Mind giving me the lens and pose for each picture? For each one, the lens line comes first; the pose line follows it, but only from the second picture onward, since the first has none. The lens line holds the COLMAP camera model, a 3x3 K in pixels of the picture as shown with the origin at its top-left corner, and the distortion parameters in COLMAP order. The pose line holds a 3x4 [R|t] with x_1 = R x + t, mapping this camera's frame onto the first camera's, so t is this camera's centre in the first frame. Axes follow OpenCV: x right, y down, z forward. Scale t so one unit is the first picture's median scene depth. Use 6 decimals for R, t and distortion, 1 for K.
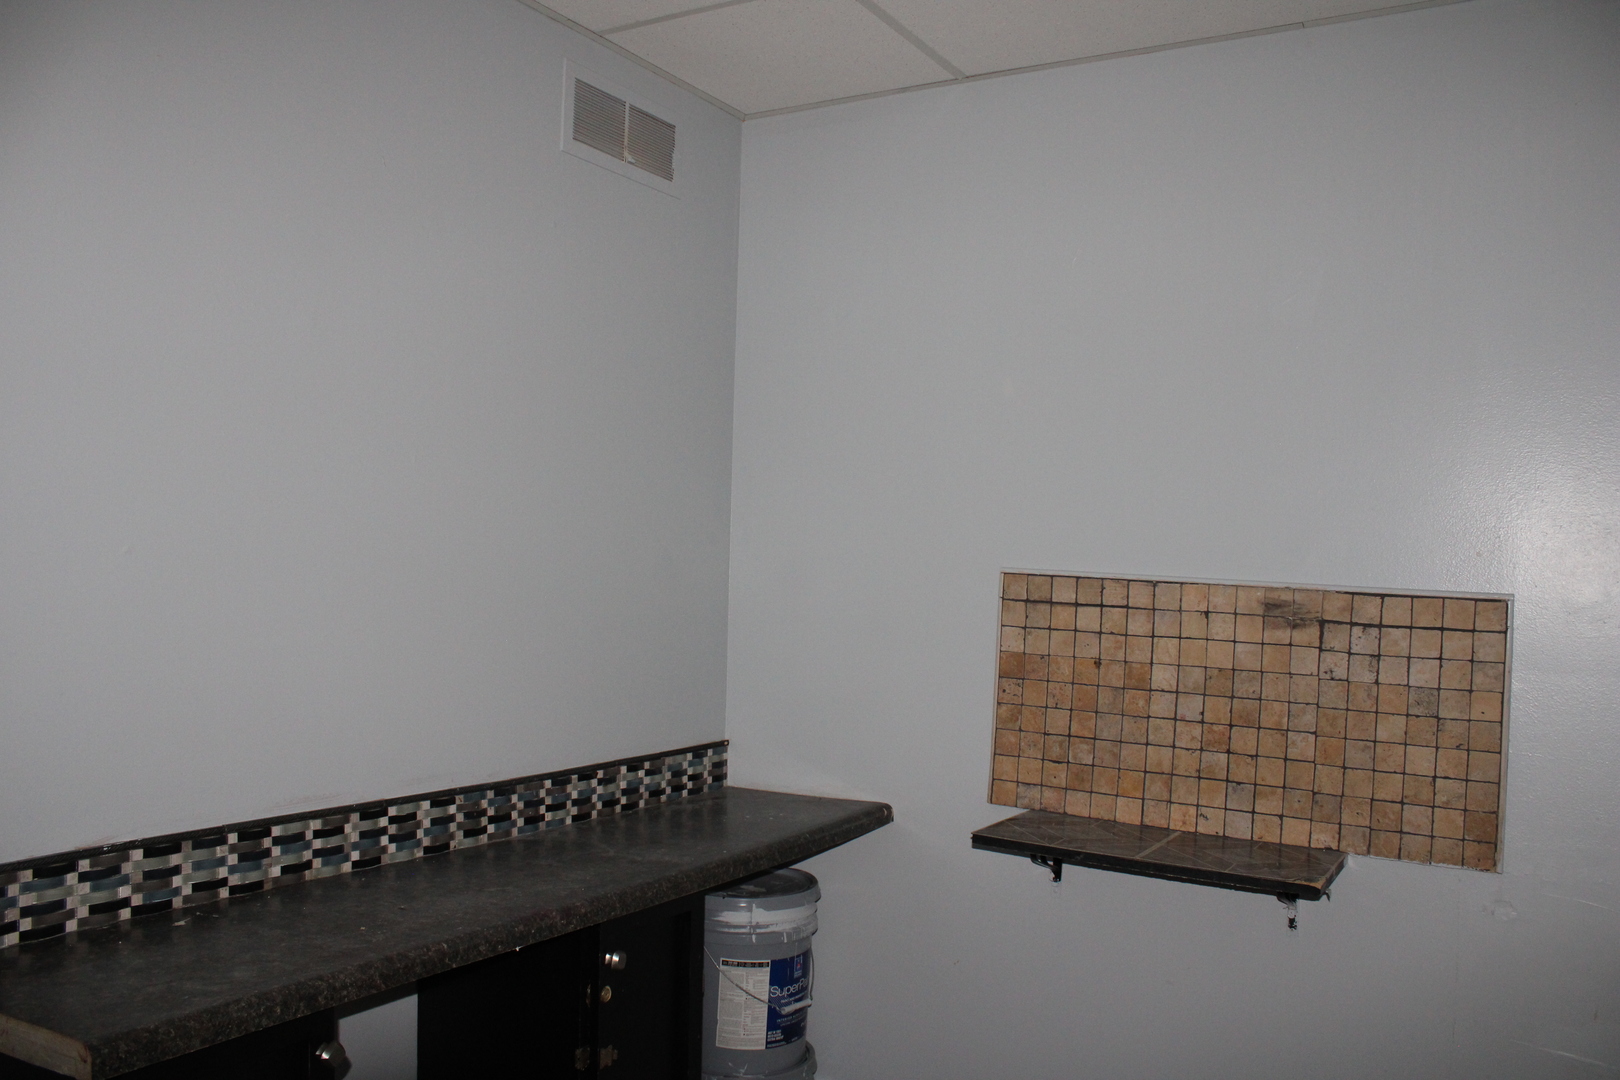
lens RADIAL K [[1378.7, 0, 803.3], [0, 1378.7, 550.3], [0, 0, 1]] dist [-0.087907, 0.025439]
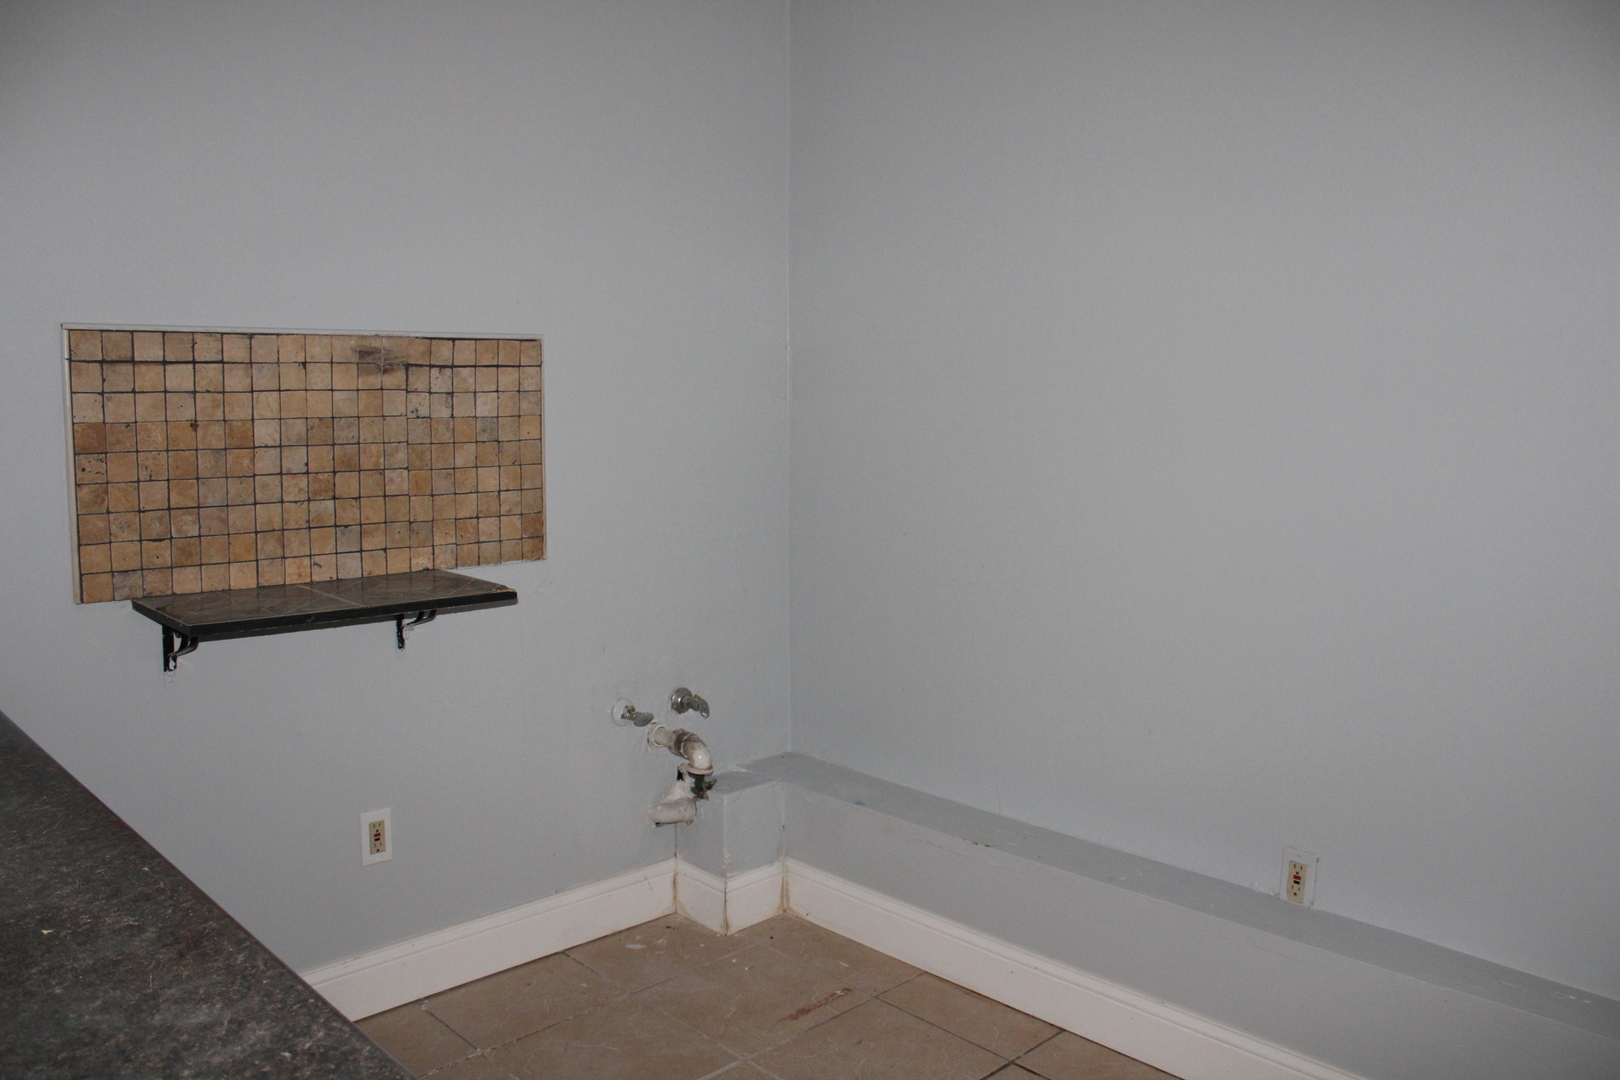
lens RADIAL K [[1378.7, 0, 804.0], [0, 1378.7, 526.6], [0, 0, 1]] dist [-0.087907, 0.025439]
pose [[0.295952, -0.159064, 0.941866, -0.551378], [-0.006426, 0.985684, 0.168483, -0.006463], [-0.955181, -0.055915, 0.290693, 0.359909]]
